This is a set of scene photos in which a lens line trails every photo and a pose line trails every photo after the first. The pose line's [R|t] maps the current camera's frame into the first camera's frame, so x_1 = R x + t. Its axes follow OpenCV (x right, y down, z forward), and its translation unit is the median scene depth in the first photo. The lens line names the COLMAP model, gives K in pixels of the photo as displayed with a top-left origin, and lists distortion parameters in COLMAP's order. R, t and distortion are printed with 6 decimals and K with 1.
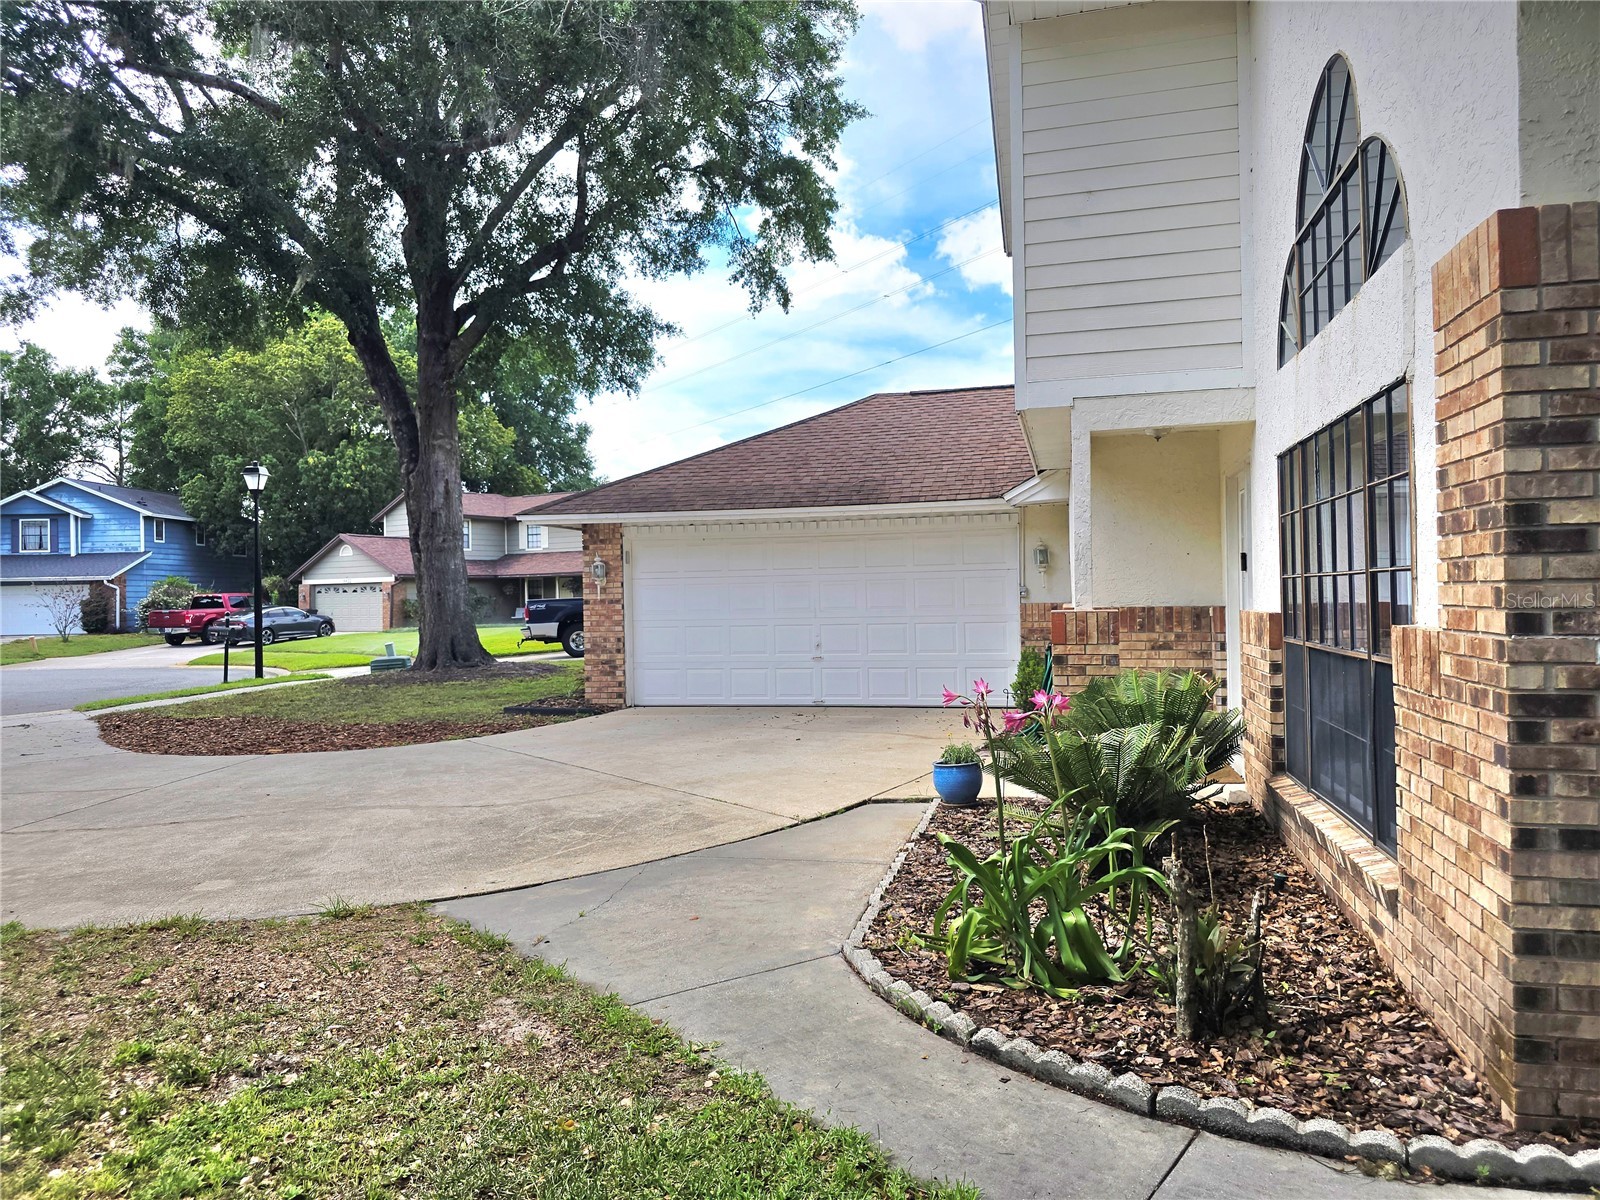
lens RADIAL K [[1059.0, 0, 811.8], [0, 1059.0, 579.0], [0, 0, 1]] dist [0.092447, -0.132224]
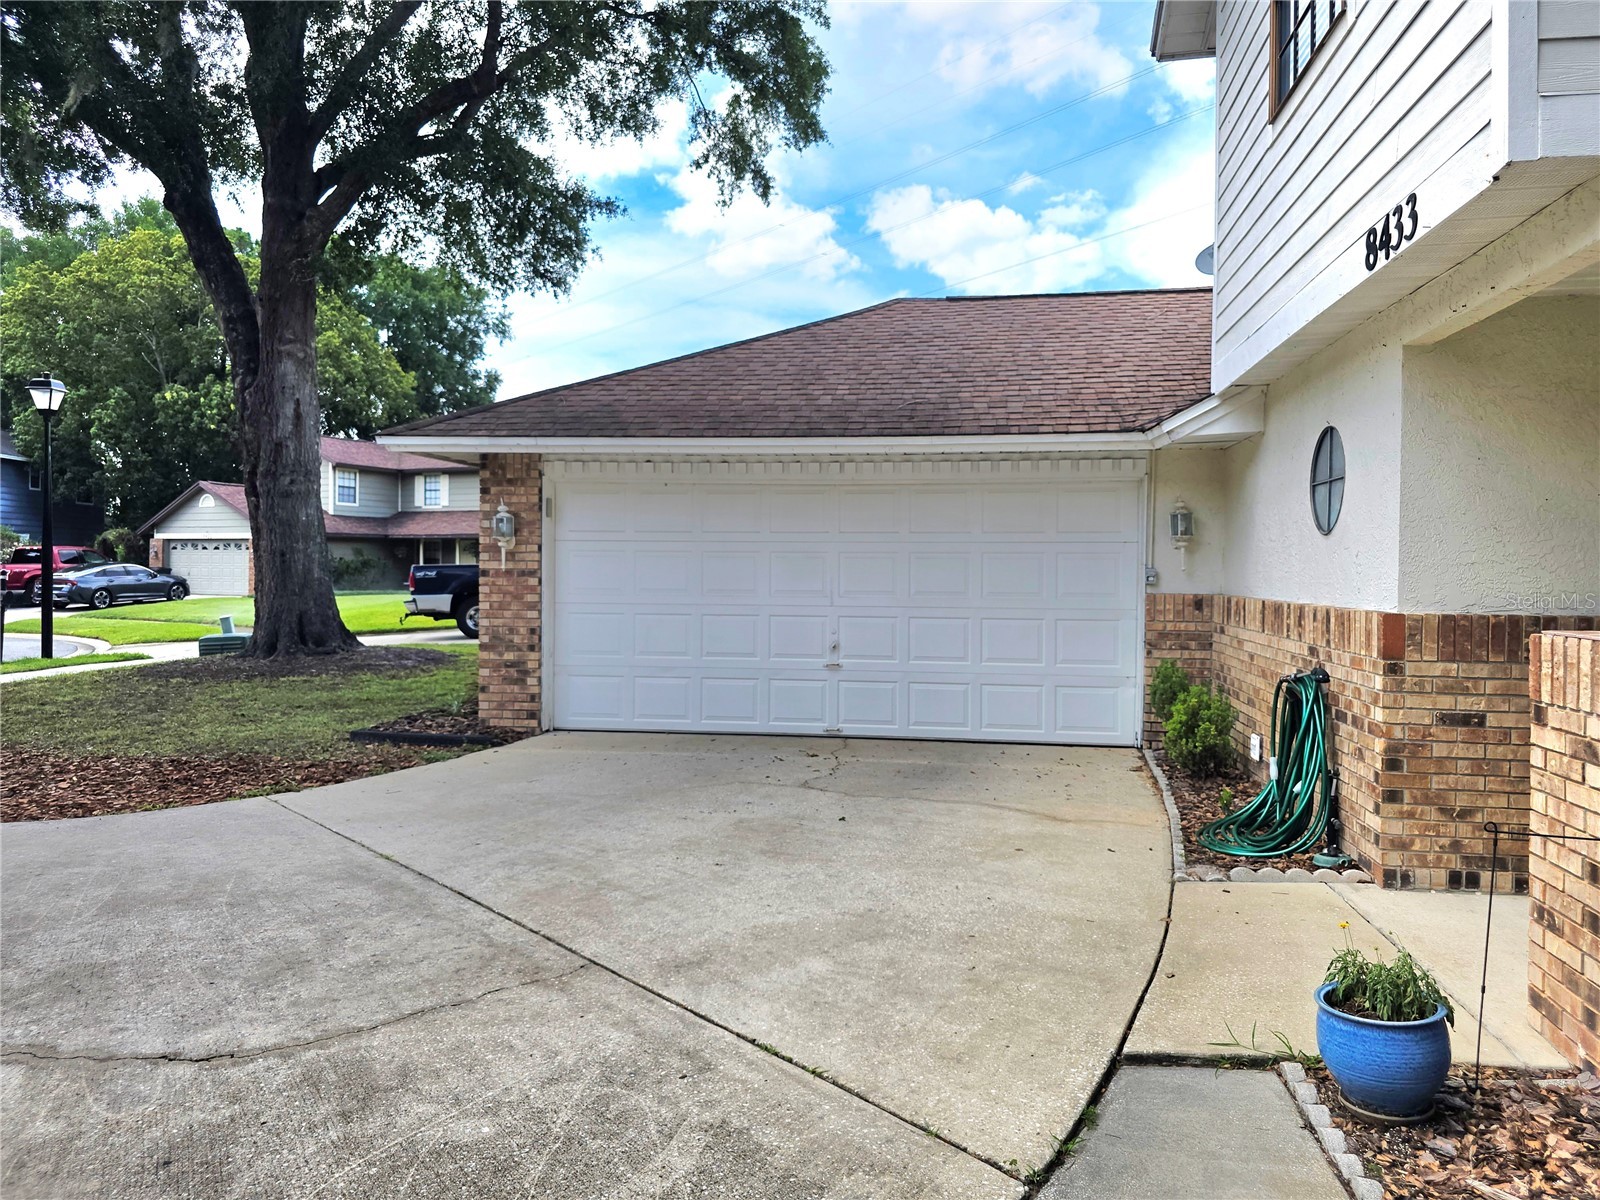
lens RADIAL K [[1076.4, 0, 825.5], [0, 1076.4, 569.4], [0, 0, 1]] dist [0.051238, -0.051441]
pose [[0.995616, 0.027747, 0.089328, -0.042591], [-0.029199, 0.999461, 0.014985, 0.002218], [-0.088864, -0.017527, 0.995890, 0.218547]]
